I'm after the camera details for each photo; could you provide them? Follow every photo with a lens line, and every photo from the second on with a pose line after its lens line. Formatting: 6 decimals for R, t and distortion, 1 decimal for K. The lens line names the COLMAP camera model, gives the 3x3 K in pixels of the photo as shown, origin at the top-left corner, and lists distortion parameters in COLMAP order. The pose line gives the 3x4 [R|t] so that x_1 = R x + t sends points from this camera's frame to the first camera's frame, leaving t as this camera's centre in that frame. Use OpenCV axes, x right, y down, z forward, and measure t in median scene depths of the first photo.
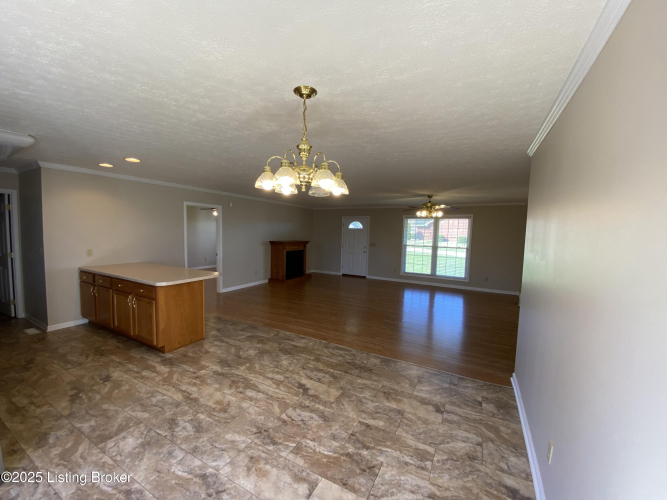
lens RADIAL K [[267.9, 0, 332.2], [0, 267.9, 250.1], [0, 0, 1]] dist [0.015207, -0.018842]
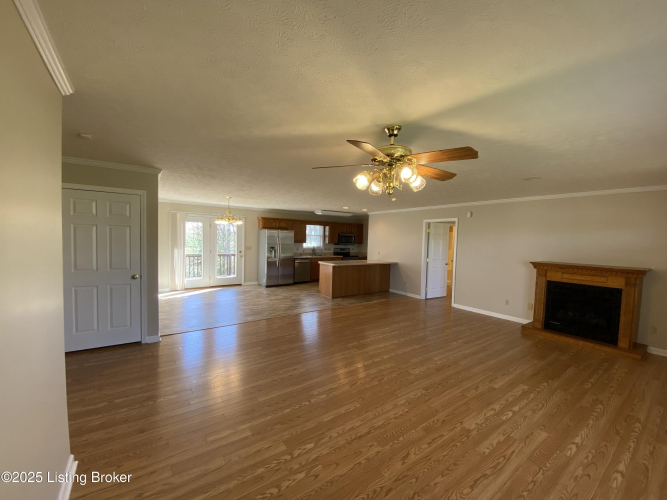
lens RADIAL K [[267.9, 0, 332.2], [0, 267.9, 250.1], [0, 0, 1]] dist [0.015207, -0.018842]
pose [[-0.414027, 0.004927, -0.910251, 0.661624], [-0.097510, 0.993991, 0.049733, -0.050497], [0.905027, 0.109350, -0.411059, 0.978099]]
